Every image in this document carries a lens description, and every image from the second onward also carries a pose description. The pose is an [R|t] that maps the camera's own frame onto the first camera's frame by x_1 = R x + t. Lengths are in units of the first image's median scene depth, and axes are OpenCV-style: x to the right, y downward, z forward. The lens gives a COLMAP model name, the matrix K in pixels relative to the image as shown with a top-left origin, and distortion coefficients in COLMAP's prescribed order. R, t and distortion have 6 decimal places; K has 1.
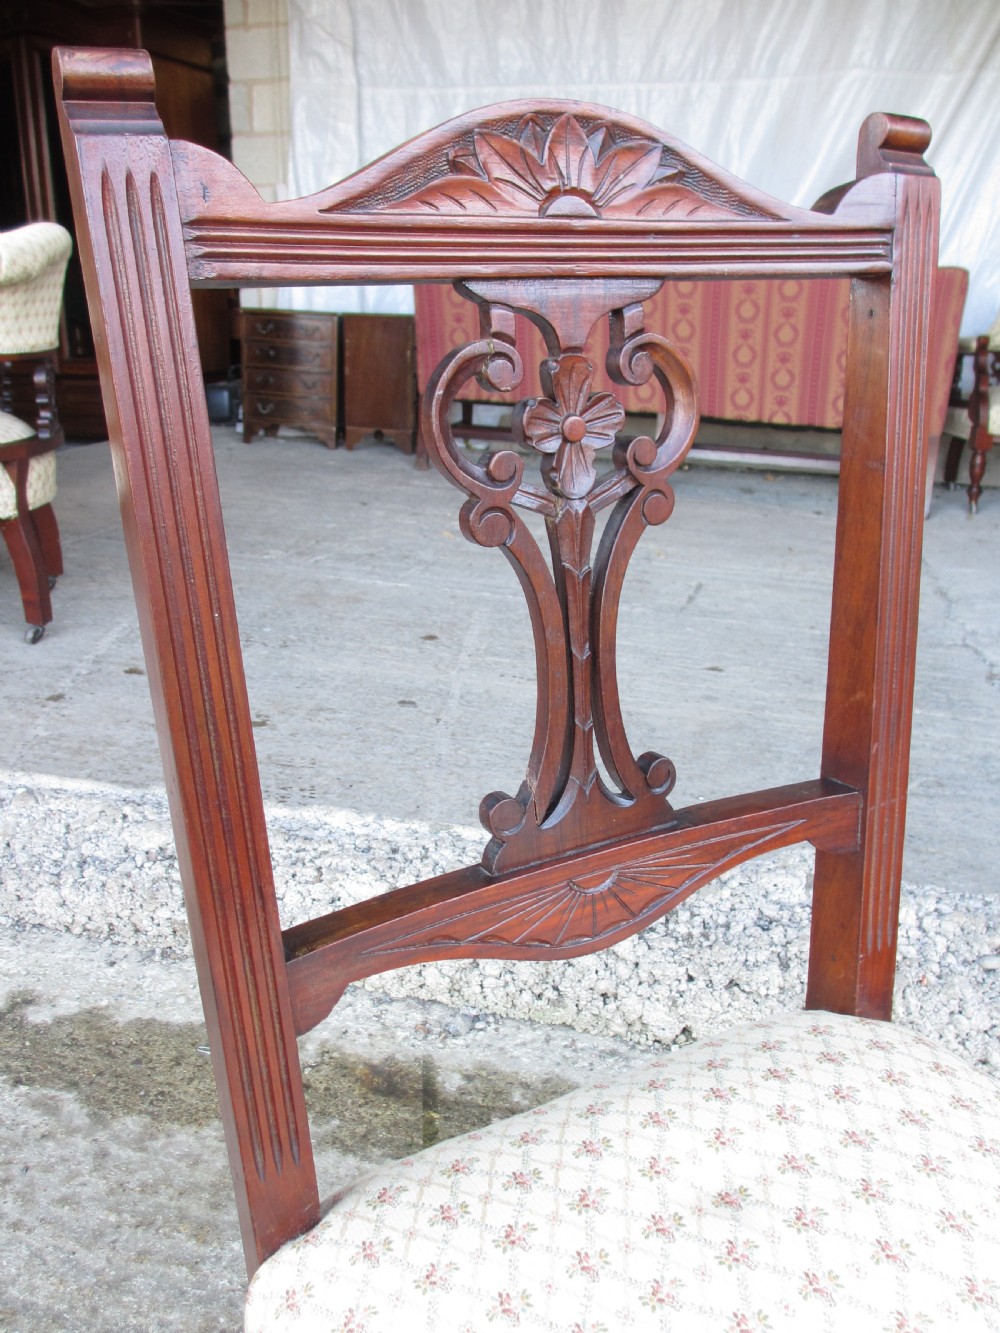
lens RADIAL K [[1112.0, 0, 504.7], [0, 1112.0, 674.9], [0, 0, 1]] dist [-0.064424, 0.029094]
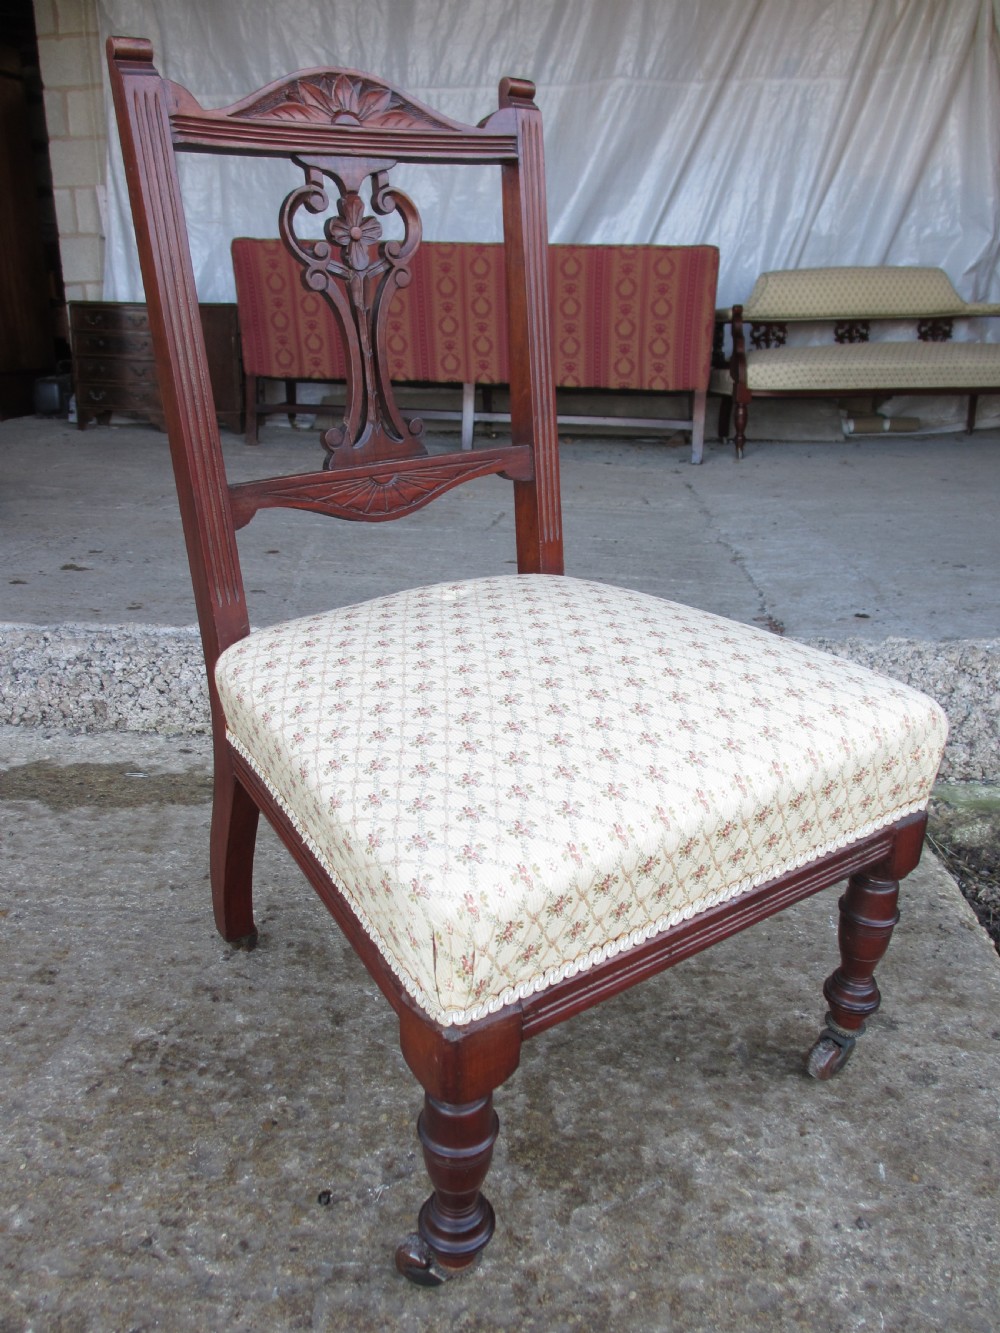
lens RADIAL K [[1112.0, 0, 501.2], [0, 1112.0, 673.5], [0, 0, 1]] dist [-0.064424, 0.029094]
pose [[0.987925, -0.063877, 0.141150, -0.002779], [0.065430, 0.997837, -0.006385, 0.186639], [-0.140437, 0.015543, 0.989968, -0.305850]]
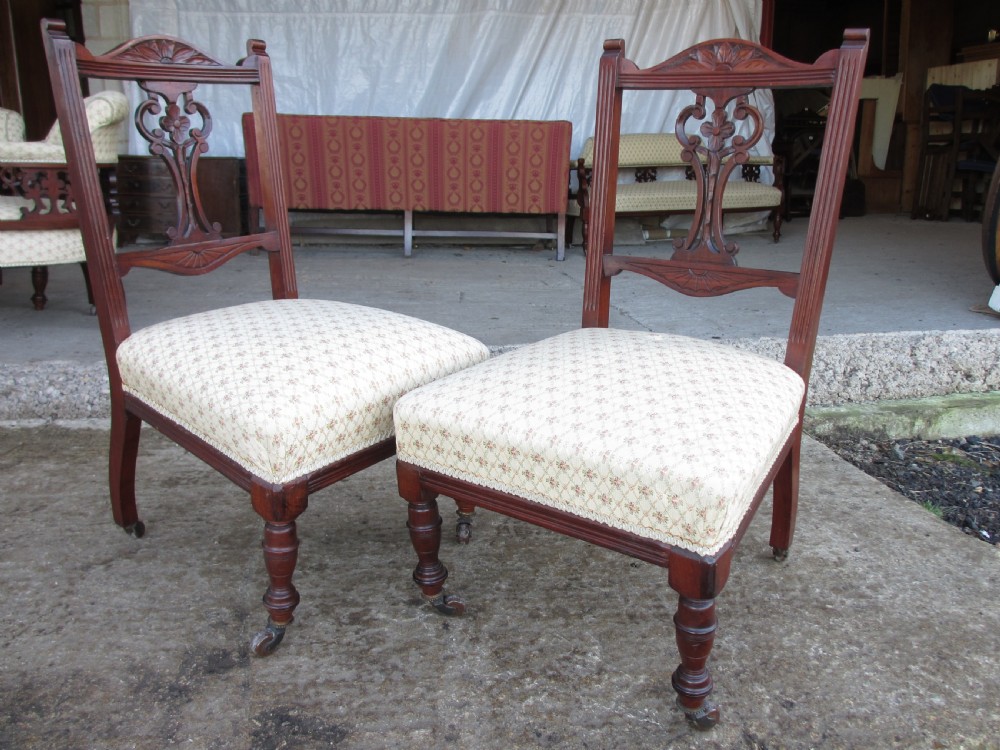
lens RADIAL K [[834.2, 0, 505.6], [0, 834.2, 382.4], [0, 0, 1]] dist [-0.064424, 0.029094]
pose [[0.939028, -0.103632, 0.327851, -0.432004], [0.124715, 0.991221, -0.043888, 0.261384], [-0.320425, 0.082100, 0.943709, -0.574395]]
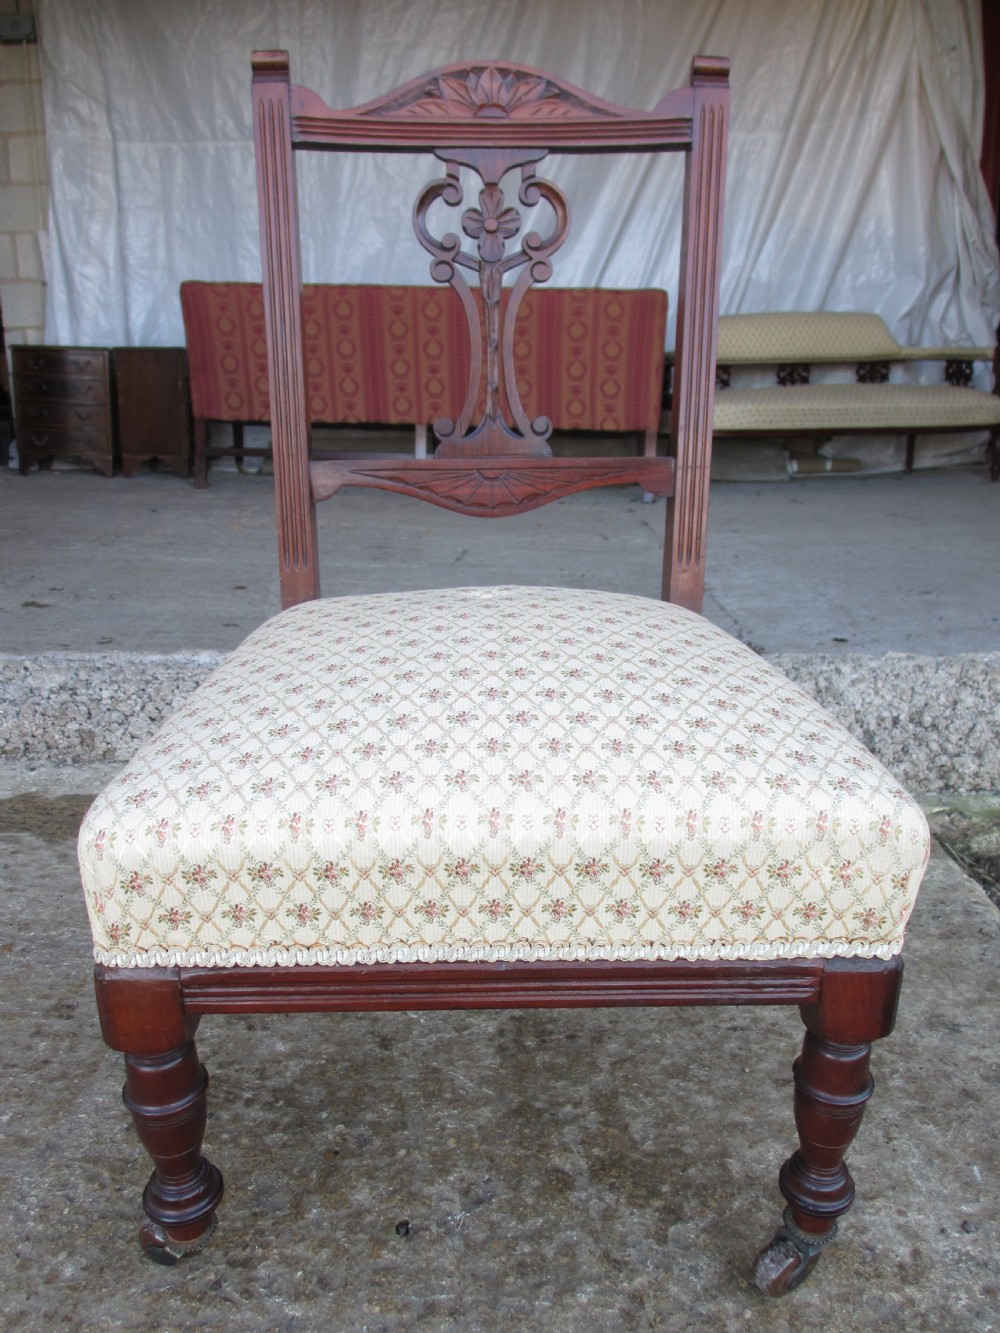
lens RADIAL K [[1112.0, 0, 500.2], [0, 1112.0, 671.4], [0, 0, 1]] dist [-0.064424, 0.029094]
pose [[0.976357, -0.072991, 0.203469, -0.068368], [0.084777, 0.995154, -0.049816, 0.209951], [-0.198847, 0.065887, 0.977813, -0.271395]]
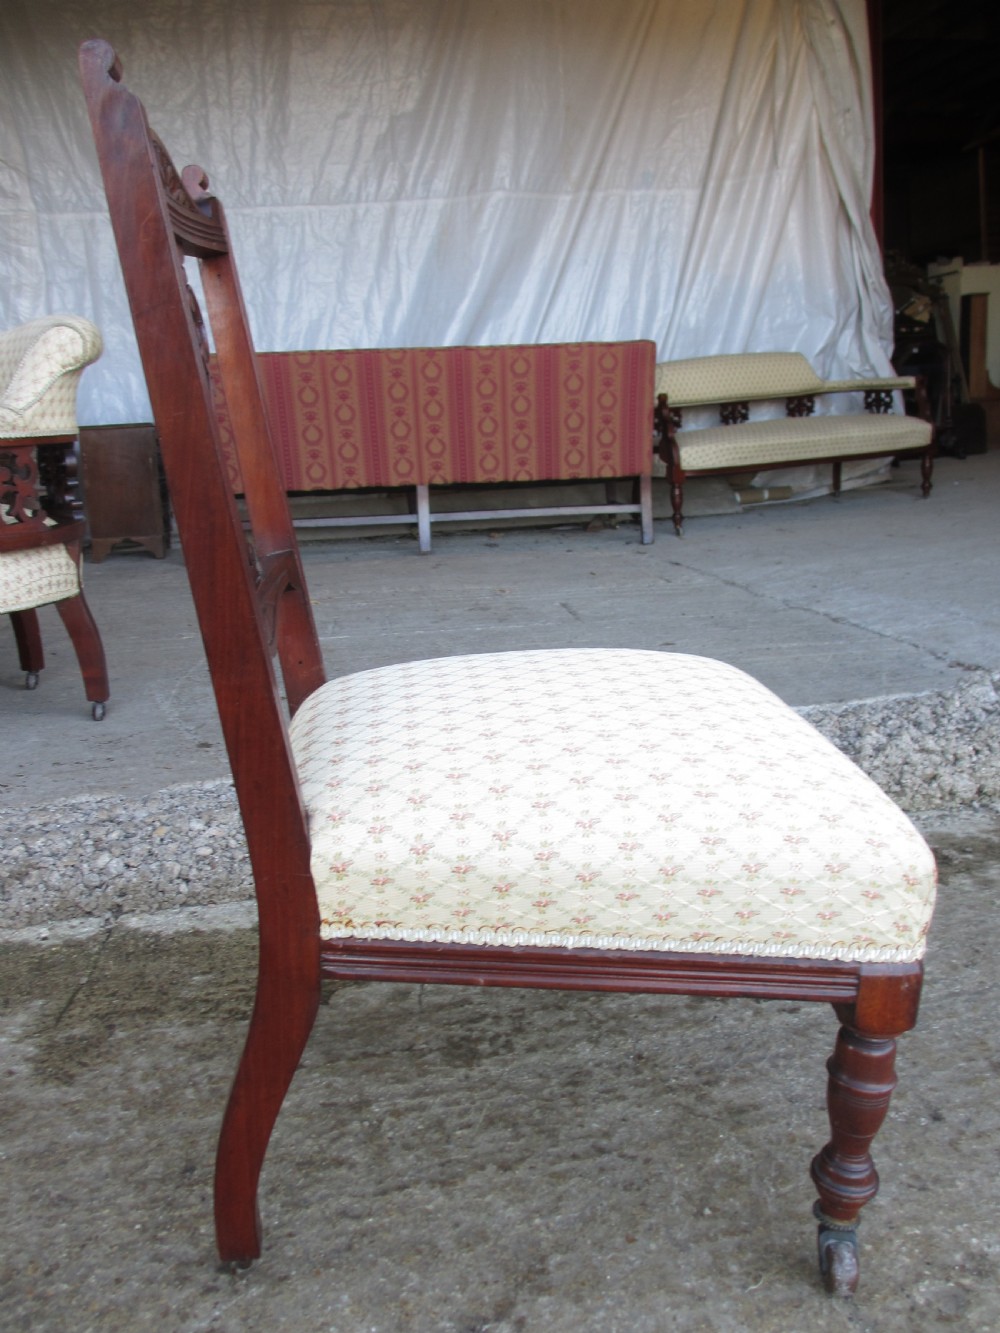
lens RADIAL K [[1112.0, 0, 488.7], [0, 1112.0, 670.5], [0, 0, 1]] dist [-0.064424, 0.029094]
pose [[0.907397, -0.163509, 0.387163, -0.724648], [0.203248, 0.977052, -0.063721, 0.094564], [-0.367859, 0.136511, 0.919807, -0.099470]]
